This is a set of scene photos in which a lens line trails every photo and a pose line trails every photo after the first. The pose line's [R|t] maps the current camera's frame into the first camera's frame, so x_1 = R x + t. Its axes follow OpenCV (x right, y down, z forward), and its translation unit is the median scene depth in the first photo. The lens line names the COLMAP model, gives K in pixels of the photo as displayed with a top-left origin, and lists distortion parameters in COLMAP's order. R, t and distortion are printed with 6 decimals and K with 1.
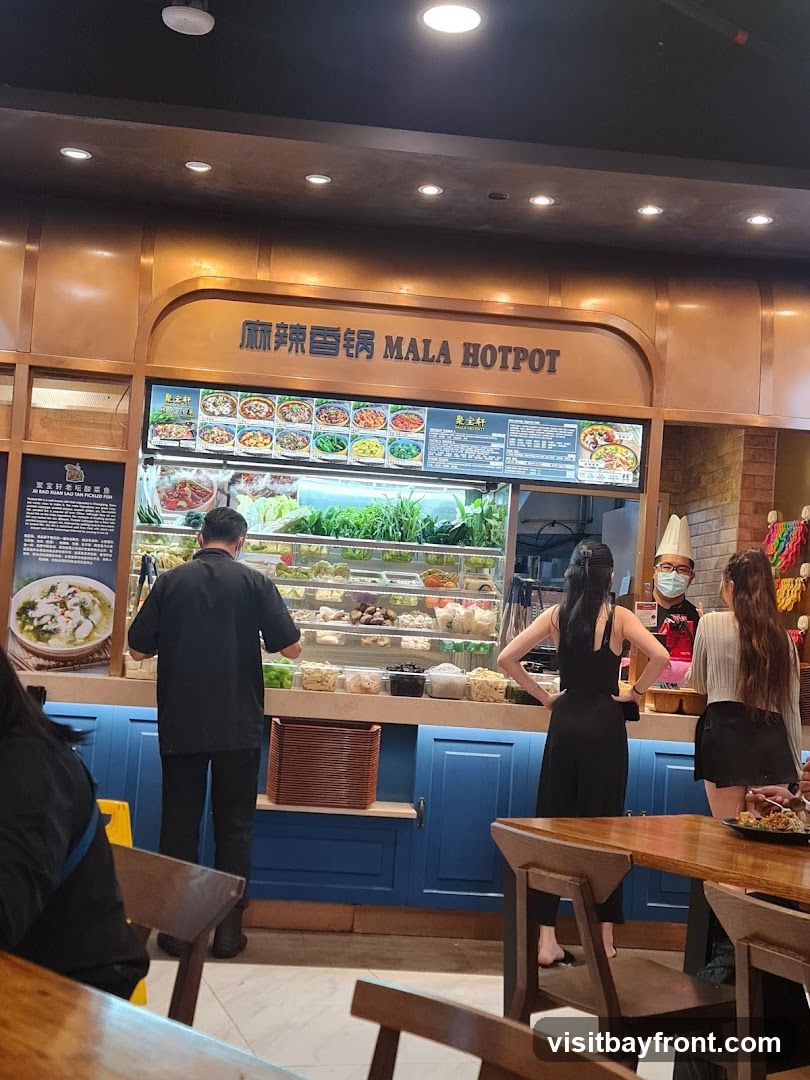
lens RADIAL K [[1170.1, 0, 405.0], [0, 1170.1, 540.0], [0, 0, 1]] dist [0.092414, -0.005104]
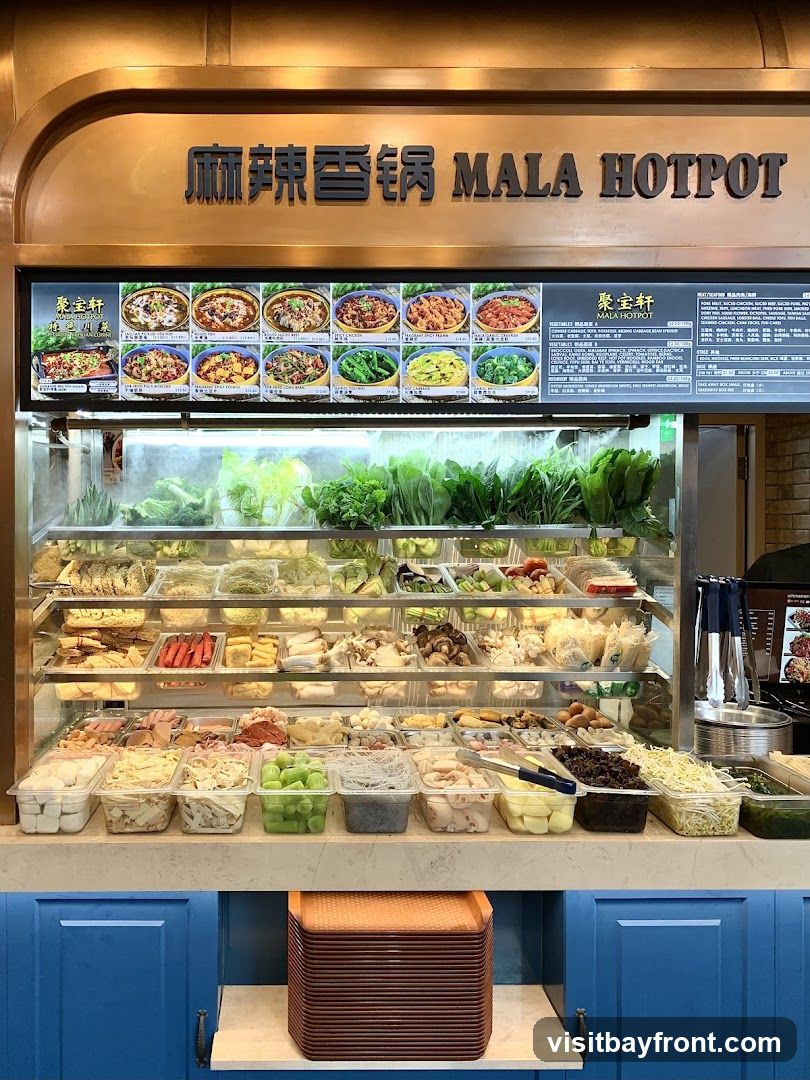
lens RADIAL K [[804.0, 0, 405.0], [0, 804.0, 540.0], [0, 0, 1]] dist [0.131212, -0.311132]
pose [[0.993905, -0.067665, -0.087032, -0.018844], [0.073007, 0.995542, 0.059725, -0.023509], [0.082602, -0.065715, 0.994414, 0.624995]]
